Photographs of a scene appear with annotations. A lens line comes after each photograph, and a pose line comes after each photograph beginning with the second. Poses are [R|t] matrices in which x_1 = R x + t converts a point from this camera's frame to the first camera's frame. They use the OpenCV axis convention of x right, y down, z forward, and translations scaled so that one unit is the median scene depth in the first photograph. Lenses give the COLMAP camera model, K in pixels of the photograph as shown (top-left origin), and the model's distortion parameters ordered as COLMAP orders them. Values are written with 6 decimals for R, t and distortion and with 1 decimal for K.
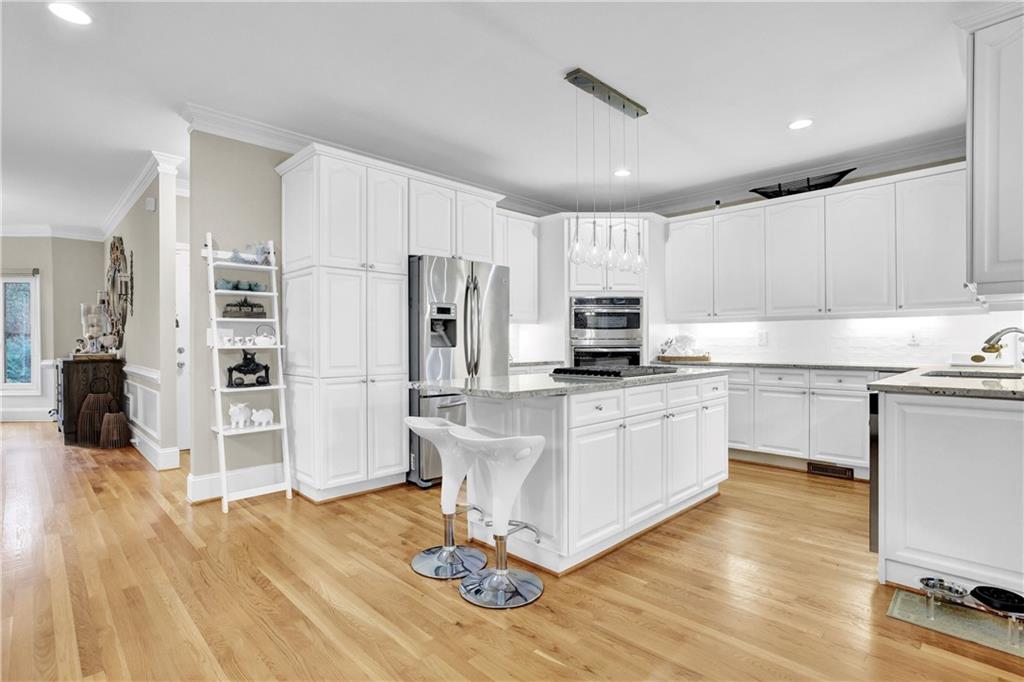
lens RADIAL K [[500.8, 0, 512.0], [0, 500.8, 341.0], [0, 0, 1]] dist [-0.023856, 0.000732]
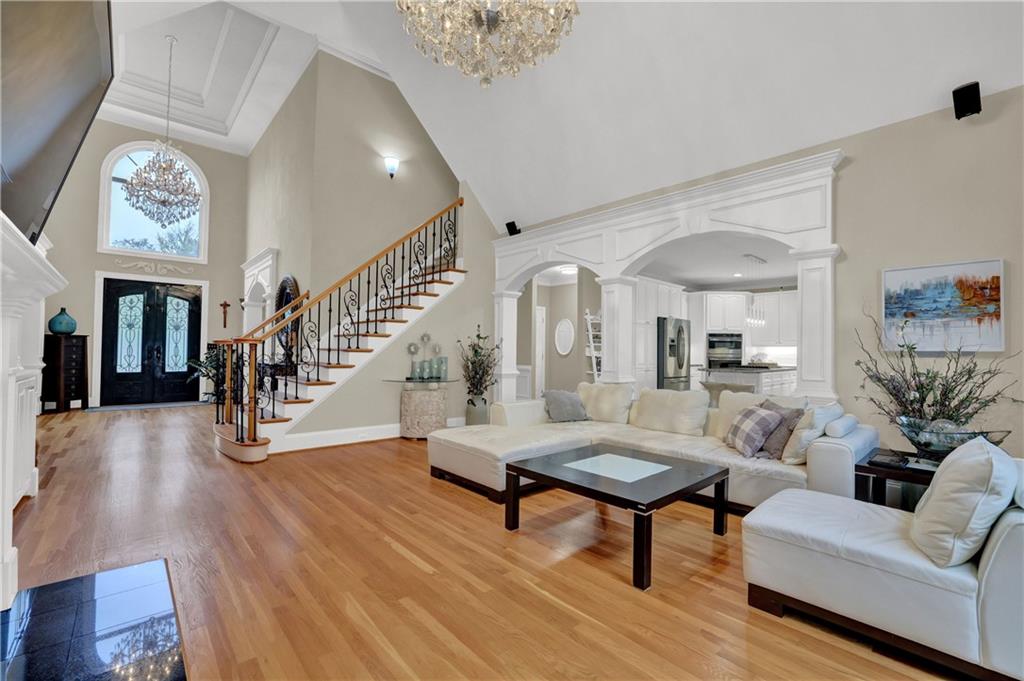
lens RADIAL K [[437.3, 0, 509.6], [0, 437.3, 339.5], [0, 0, 1]] dist [-0.052841, 0.018560]
pose [[0.998709, 0.017404, -0.047730, -0.765829], [-0.018581, 0.999531, -0.024327, -0.004747], [0.047284, 0.025183, 0.998564, -1.012246]]
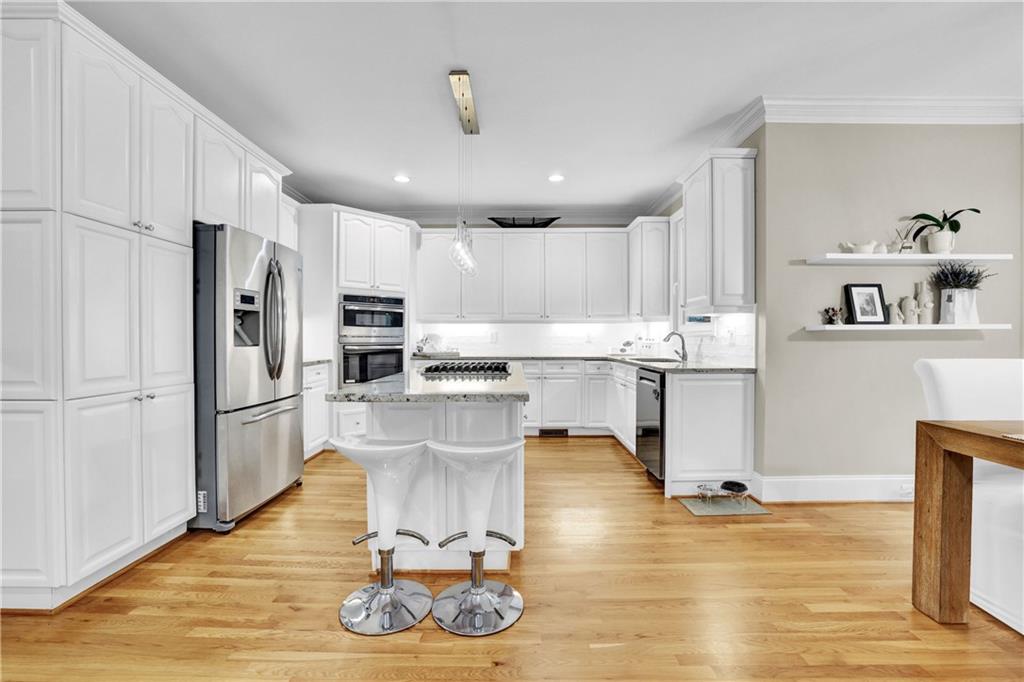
lens RADIAL K [[437.3, 0, 509.6], [0, 437.3, 340.0], [0, 0, 1]] dist [-0.052841, 0.018560]
pose [[0.709770, 0.000461, 0.704433, -0.305816], [-0.002915, 0.999993, 0.002282, -0.000128], [-0.704428, -0.003673, 0.709766, 0.224580]]
